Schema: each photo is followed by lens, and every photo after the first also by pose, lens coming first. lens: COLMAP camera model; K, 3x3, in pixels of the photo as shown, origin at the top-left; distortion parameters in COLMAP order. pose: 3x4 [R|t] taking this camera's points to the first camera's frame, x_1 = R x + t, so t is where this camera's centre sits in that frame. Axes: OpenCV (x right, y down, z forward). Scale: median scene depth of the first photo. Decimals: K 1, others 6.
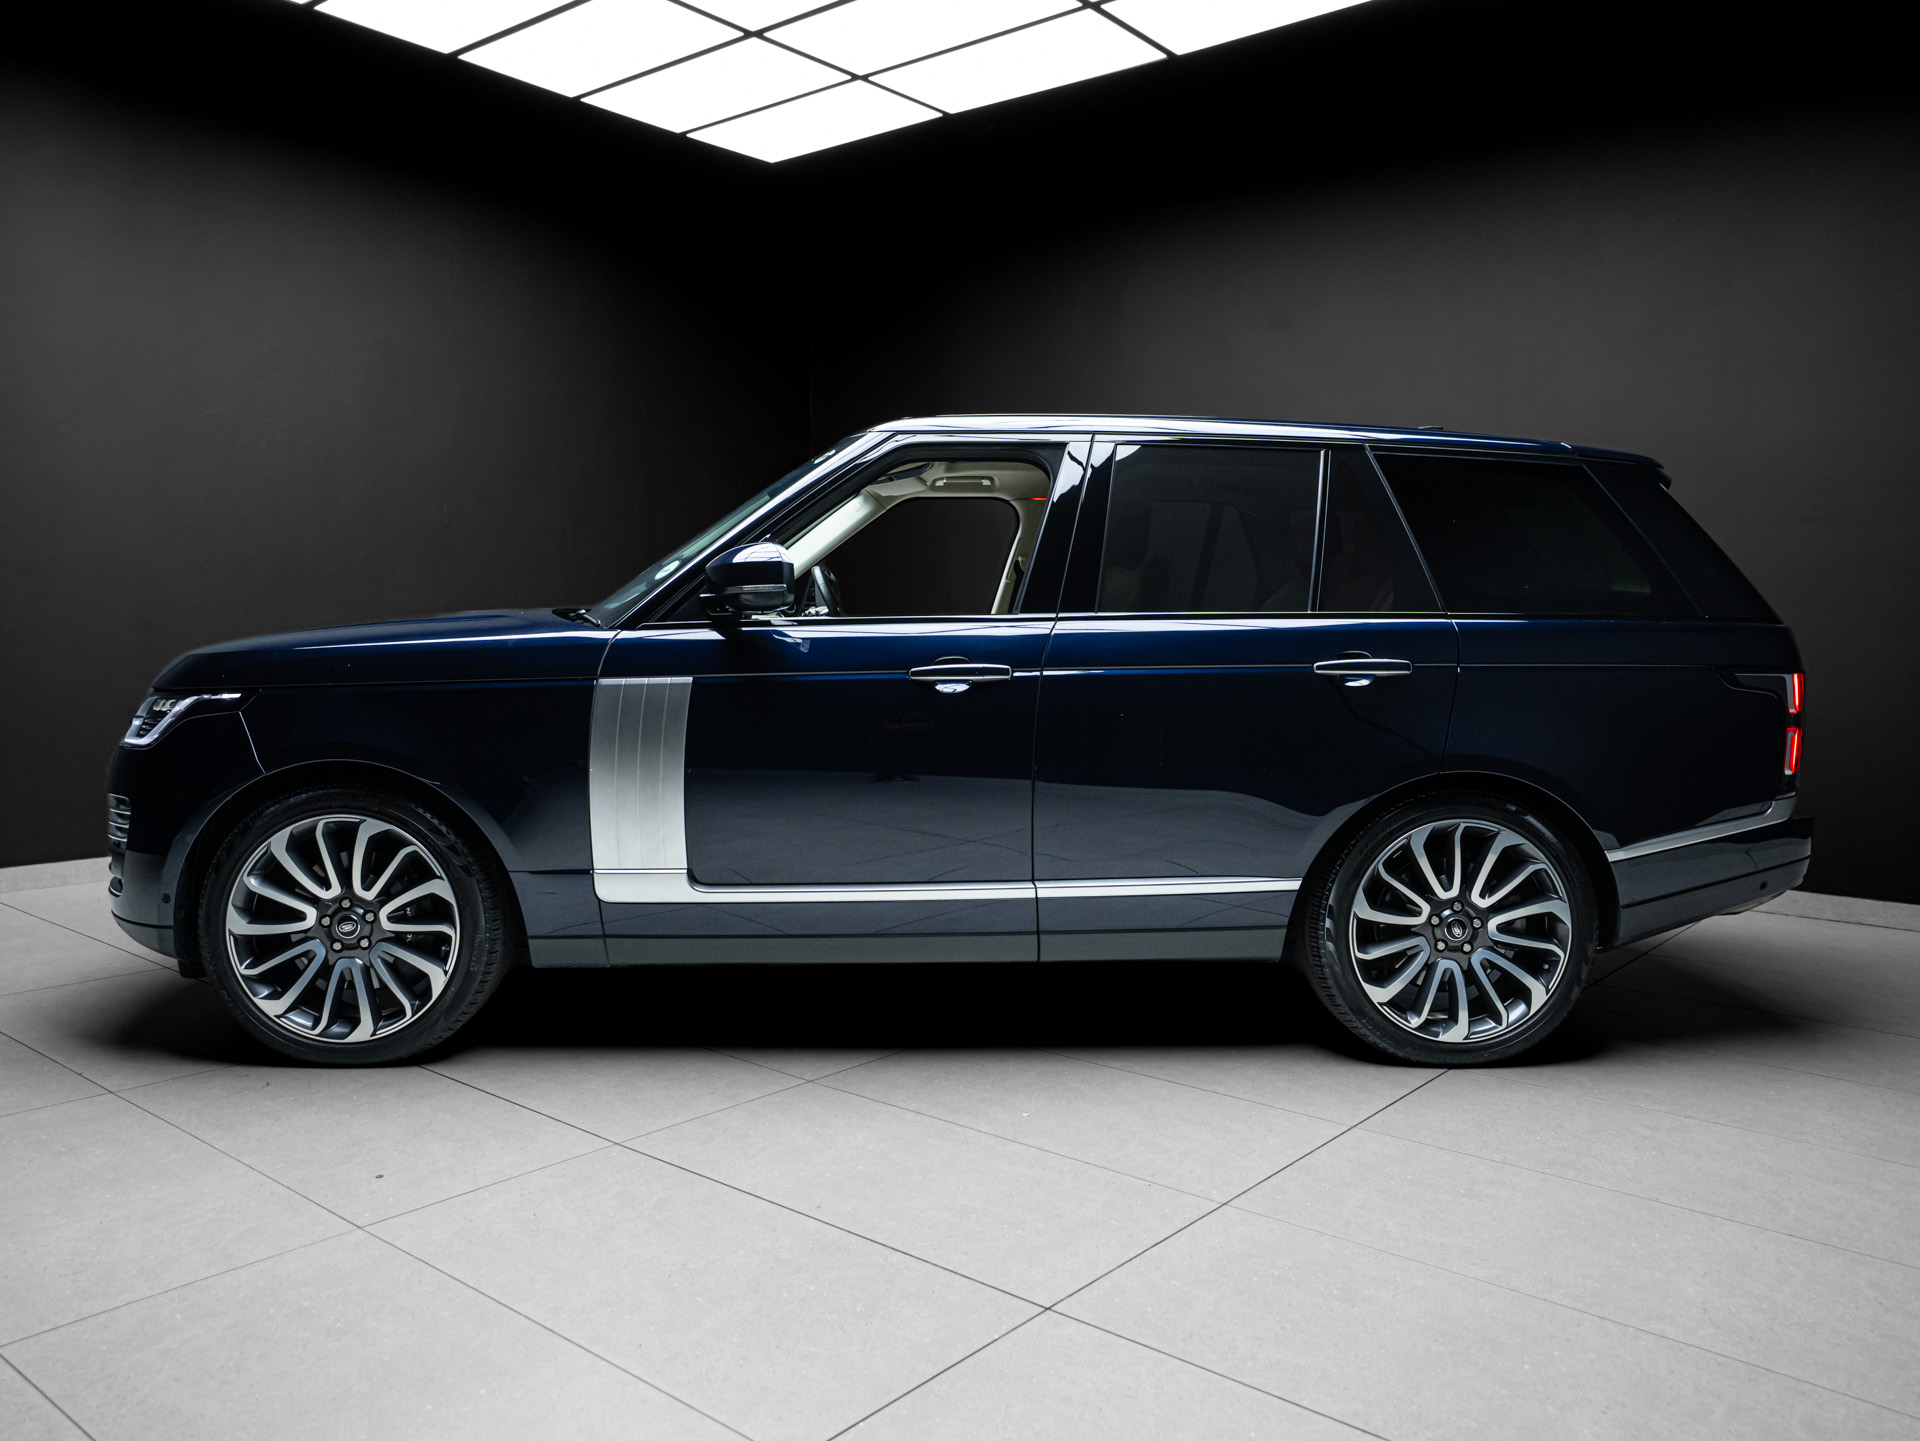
lens RADIAL K [[1462.2, 0, 960.0], [0, 1462.2, 720.5], [0, 0, 1]] dist [-0.030216, 0.072368]
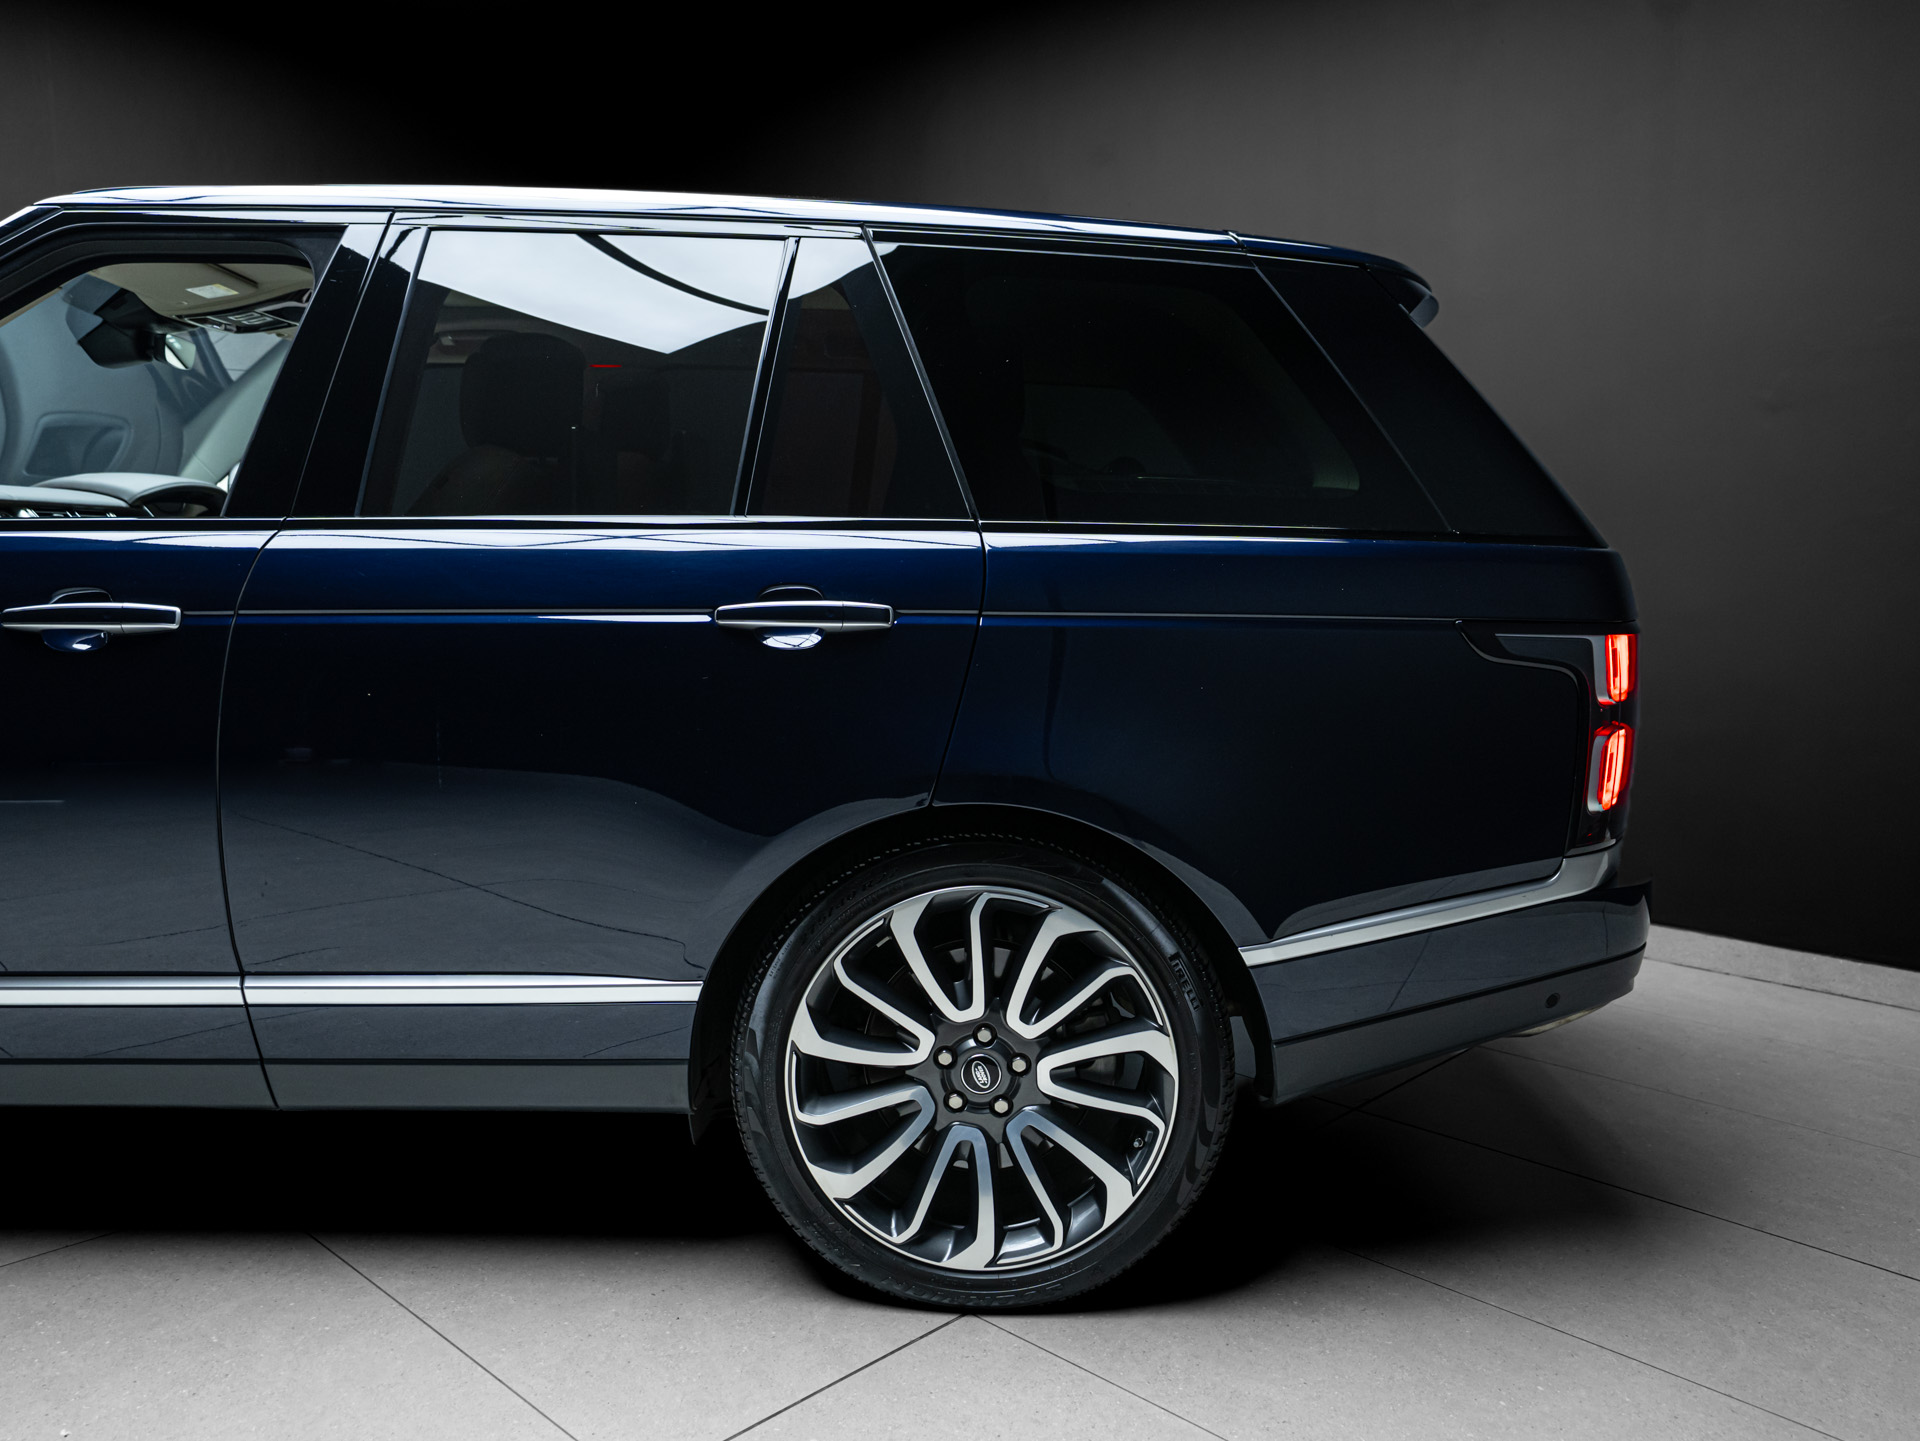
lens RADIAL K [[1462.2, 0, 960.0], [0, 1462.2, 720.5], [0, 0, 1]] dist [-0.030216, 0.072368]
pose [[0.998252, 0.014571, -0.057276, 0.367601], [-0.012447, 0.999228, 0.037262, -0.017474], [0.057775, -0.036484, 0.997663, 0.437322]]
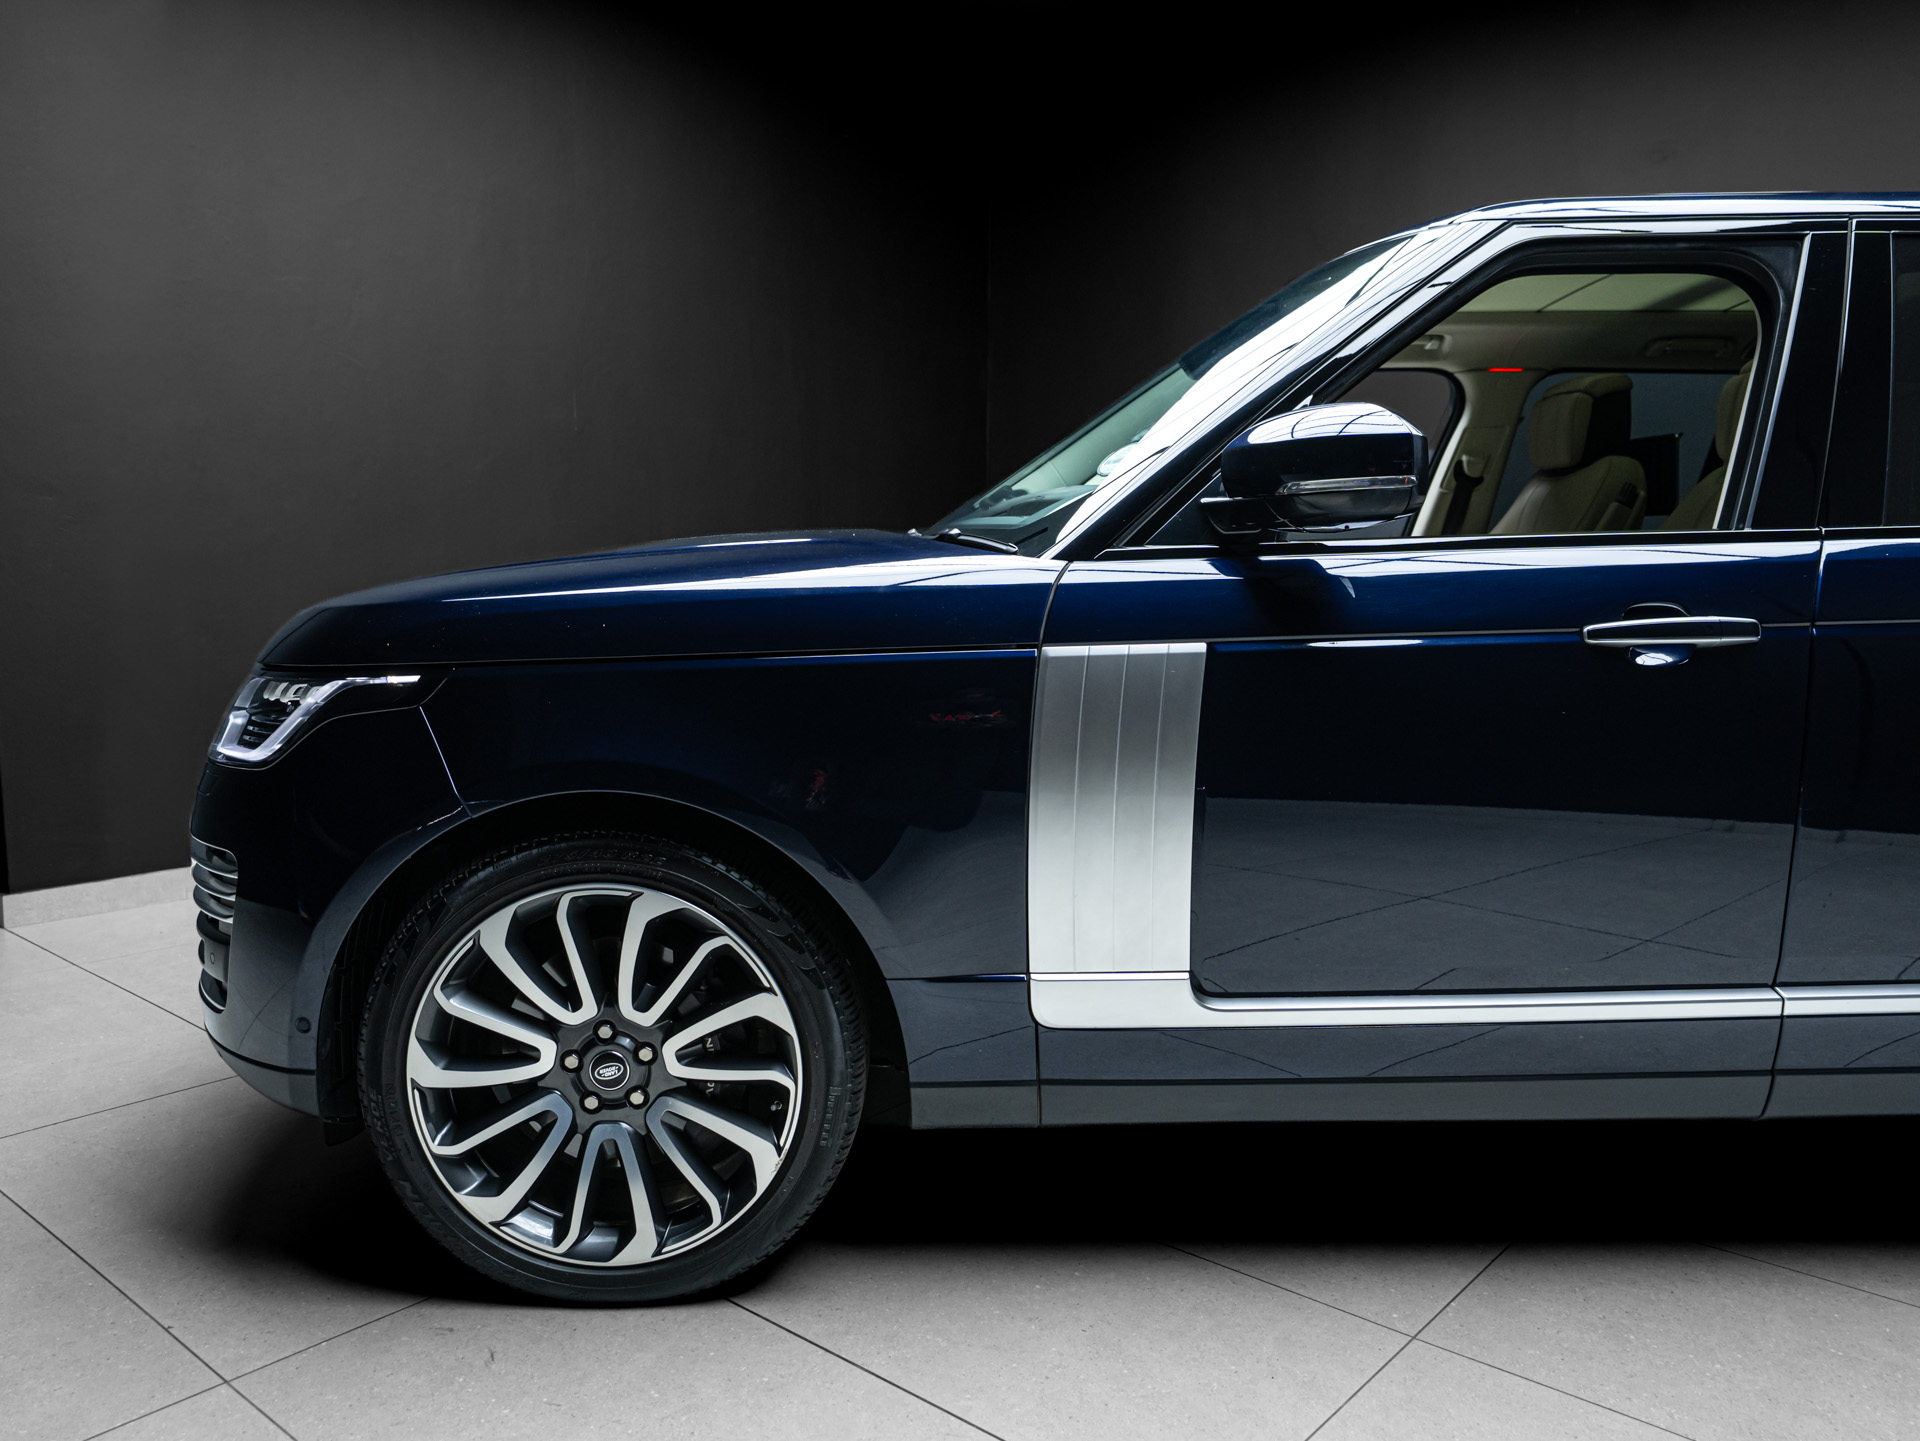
lens RADIAL K [[1462.2, 0, 960.0], [0, 1462.2, 720.5], [0, 0, 1]] dist [-0.030216, 0.072368]
pose [[0.999885, -0.005751, -0.014027, -0.266719], [0.006355, 0.999036, 0.043445, -0.024119], [0.013764, -0.043529, 0.998957, 0.416110]]
